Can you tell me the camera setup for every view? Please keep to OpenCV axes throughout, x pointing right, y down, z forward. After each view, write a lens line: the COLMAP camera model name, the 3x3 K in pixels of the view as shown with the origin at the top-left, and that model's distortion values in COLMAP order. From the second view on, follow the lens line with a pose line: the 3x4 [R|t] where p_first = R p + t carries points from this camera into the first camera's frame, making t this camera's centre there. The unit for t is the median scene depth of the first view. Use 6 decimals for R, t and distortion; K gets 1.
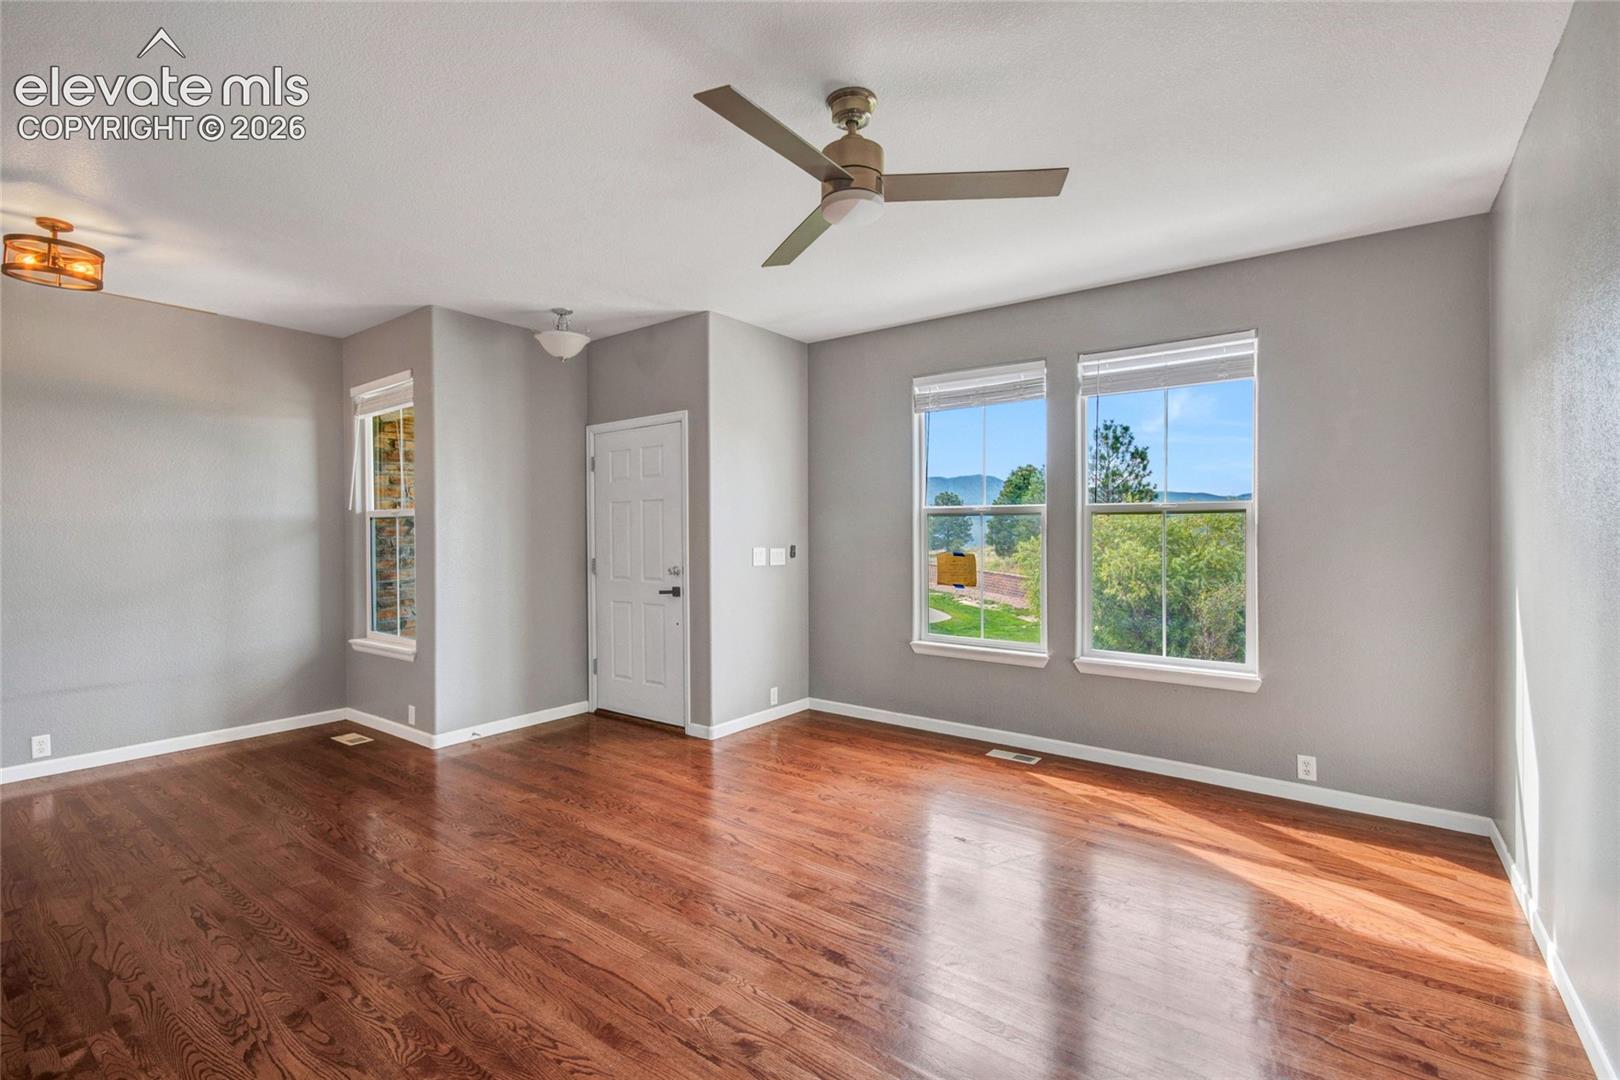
lens RADIAL K [[727.9, 0, 809.4], [0, 727.9, 539.7], [0, 0, 1]] dist [-0.013995, -0.000335]
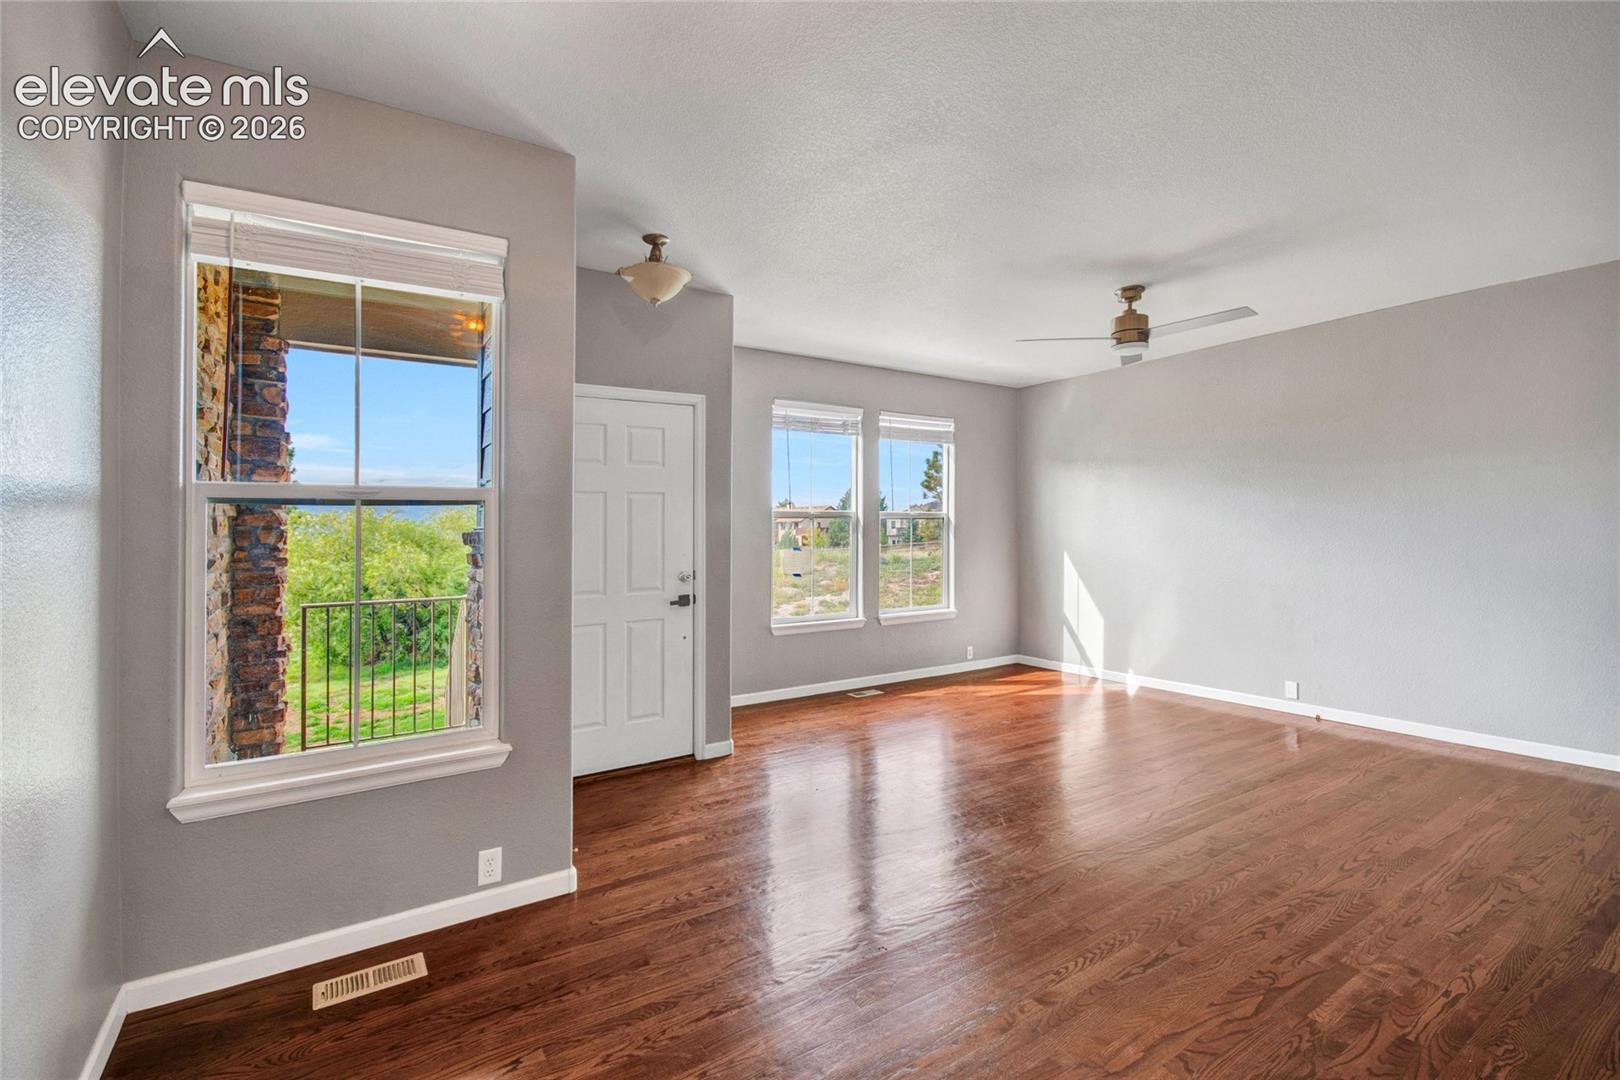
lens RADIAL K [[727.9, 0, 820.9], [0, 727.9, 522.9], [0, 0, 1]] dist [-0.013995, -0.000335]
pose [[0.332535, 0.005396, 0.943076, -0.960001], [0.015119, 0.999825, -0.011052, -0.009481], [-0.942970, 0.017933, 0.332395, 0.560401]]
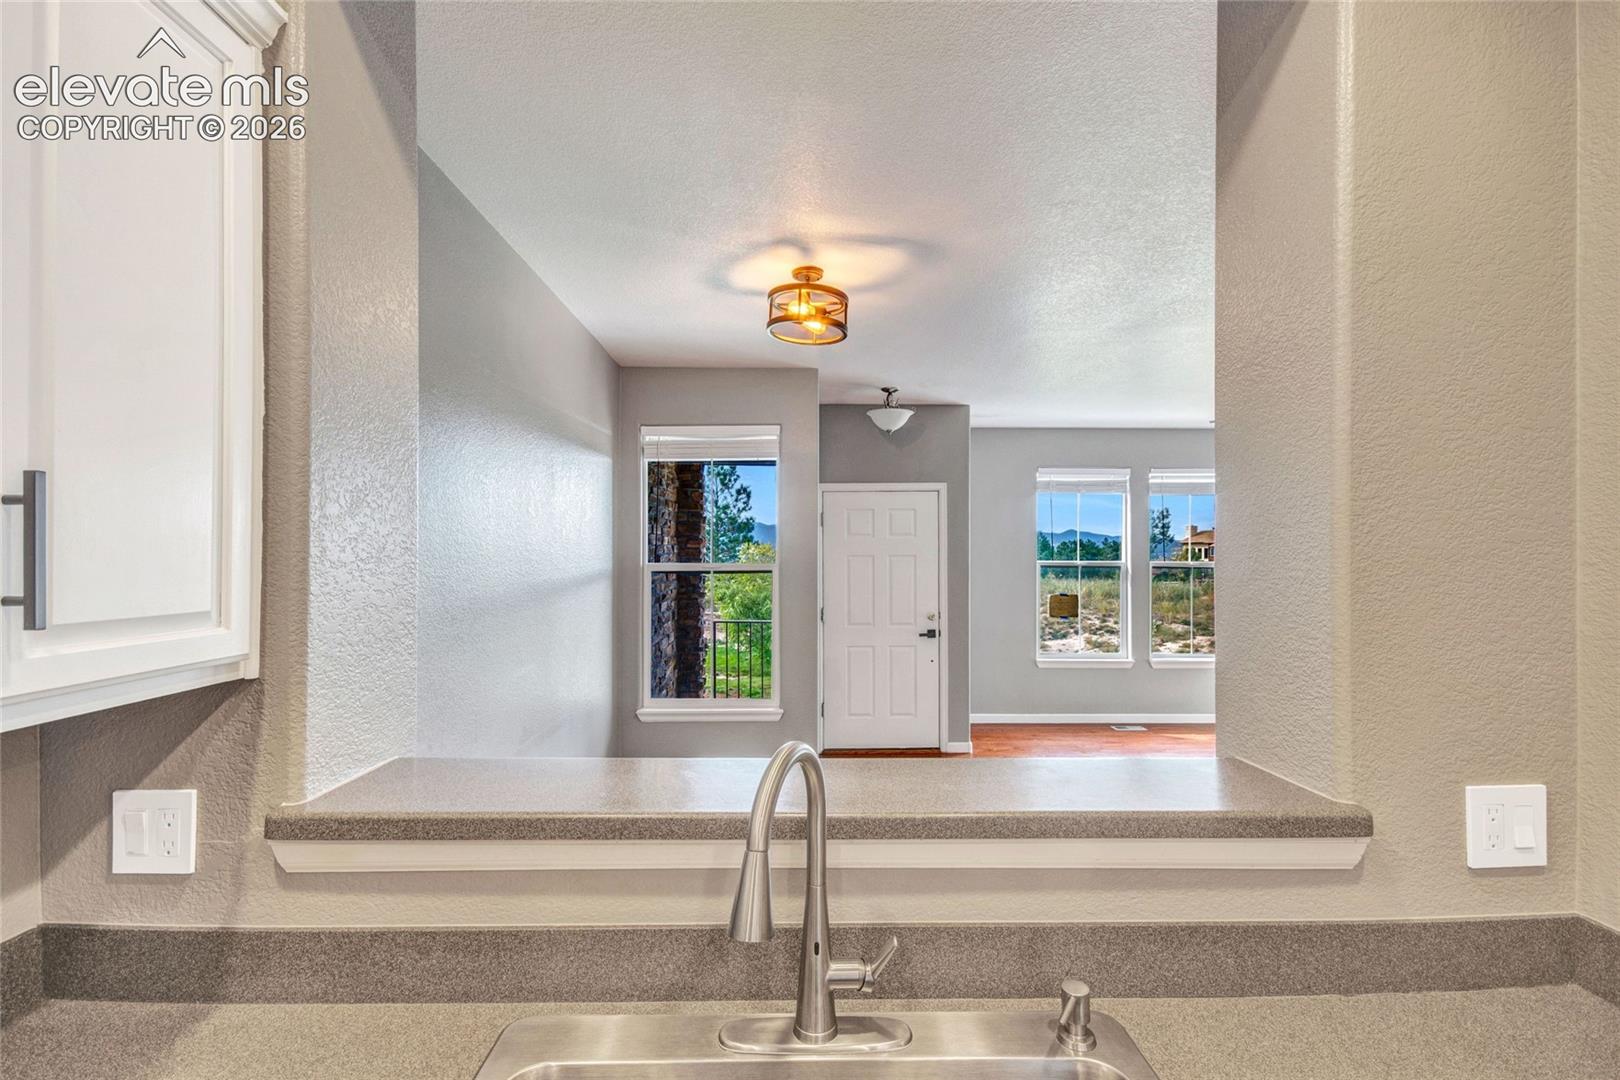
lens RADIAL K [[727.9, 0, 793.7], [0, 727.9, 542.7], [0, 0, 1]] dist [-0.013995, -0.000335]
pose [[0.795607, 0.011651, 0.605701, -1.096524], [0.002738, 0.999736, -0.022827, -0.051371], [-0.605807, 0.019820, 0.795365, 0.188807]]
